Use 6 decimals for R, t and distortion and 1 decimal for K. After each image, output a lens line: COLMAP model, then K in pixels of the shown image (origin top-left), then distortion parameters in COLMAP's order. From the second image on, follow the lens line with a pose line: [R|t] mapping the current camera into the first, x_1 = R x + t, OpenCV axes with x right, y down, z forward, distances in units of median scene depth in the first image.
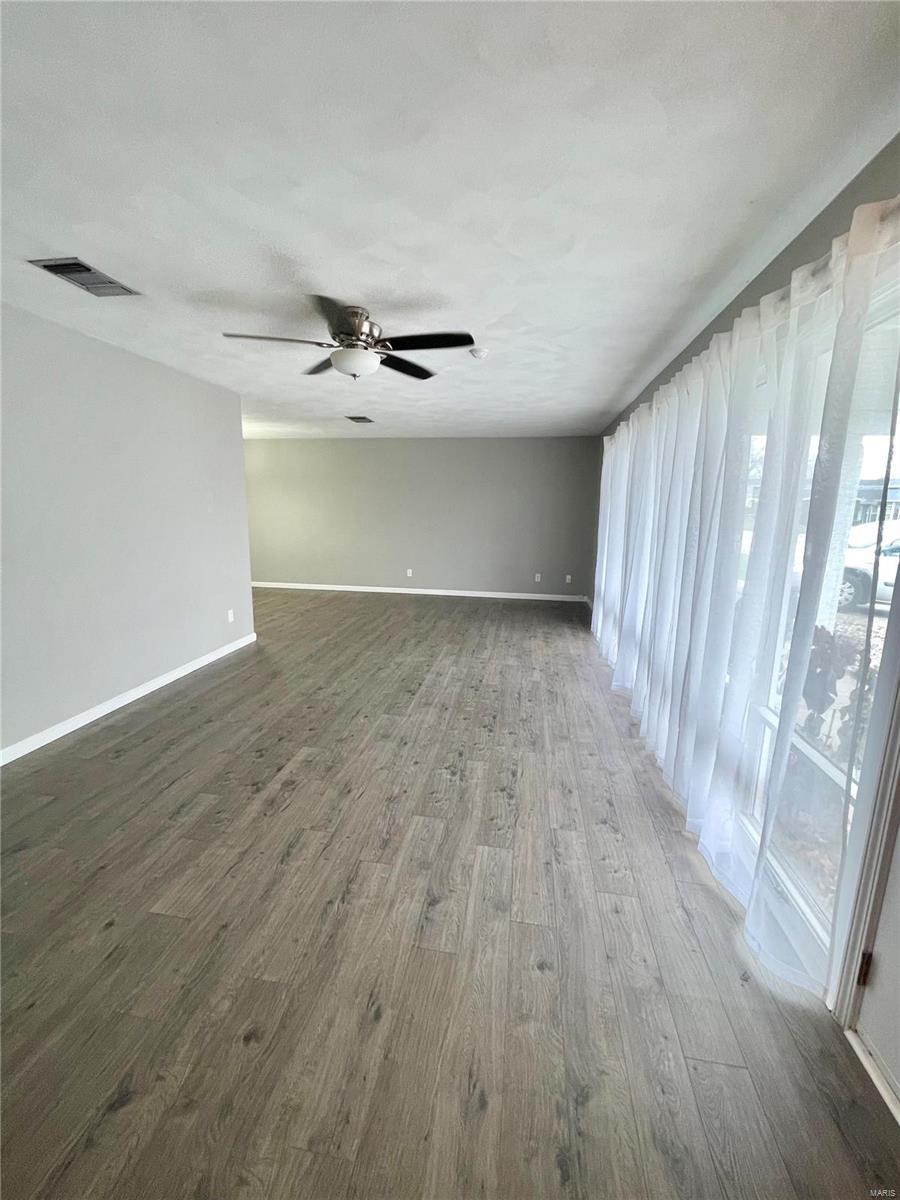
lens RADIAL K [[480.9, 0, 451.6], [0, 480.9, 595.2], [0, 0, 1]] dist [-0.000181, -0.000119]
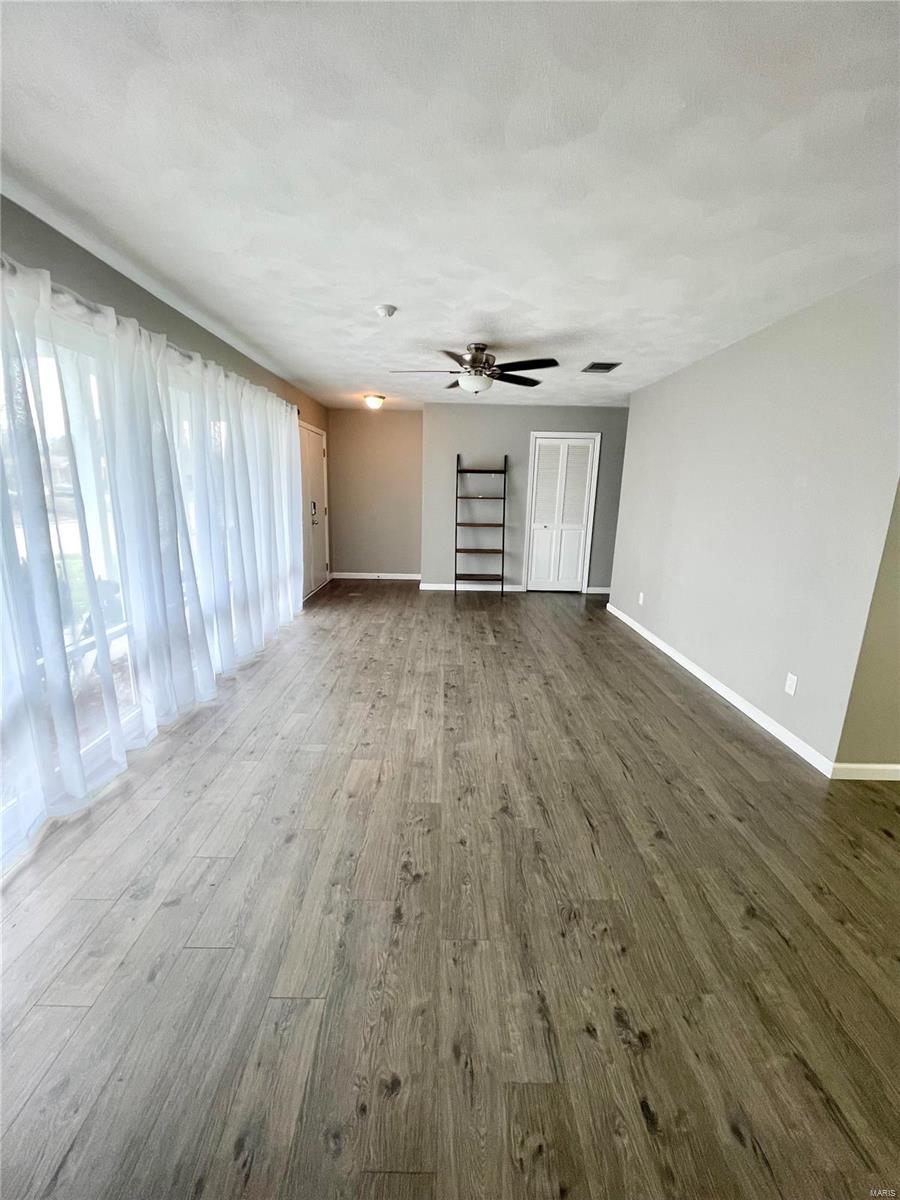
lens RADIAL K [[482.3, 0, 446.5], [0, 482.3, 594.5], [0, 0, 1]] dist [-0.004386, 0.000213]
pose [[-0.987242, -0.004559, -0.159165, 0.104673], [-0.067021, 0.918629, 0.389396, -0.463452], [0.144438, 0.395095, -0.907214, 2.531025]]
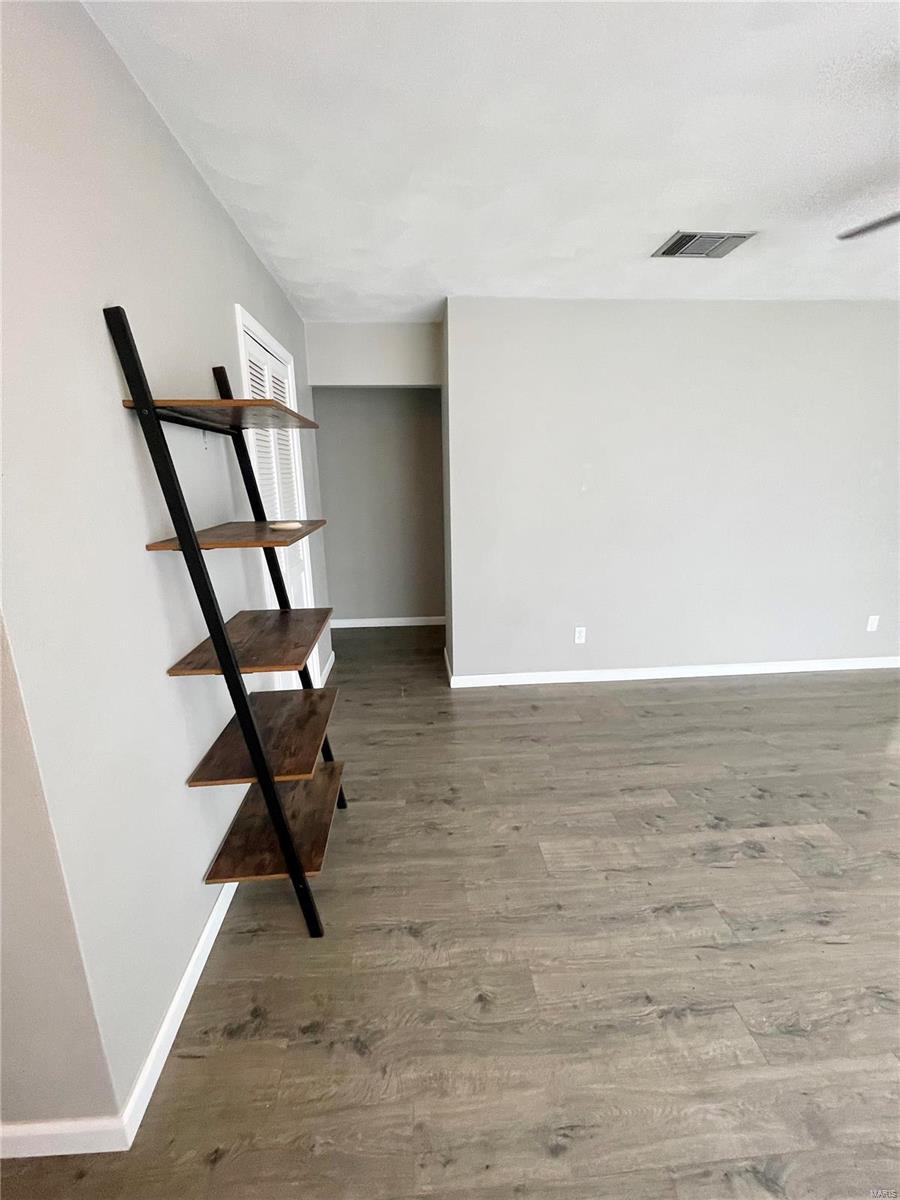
lens RADIAL K [[484.1, 0, 441.5], [0, 484.1, 595.2], [0, 0, 1]] dist [-0.001071, -0.000601]
pose [[0.224441, 0.211020, -0.951366, 0.180844], [-0.159045, 0.971115, 0.177879, -0.048274], [0.961421, 0.111387, 0.251519, 0.274847]]
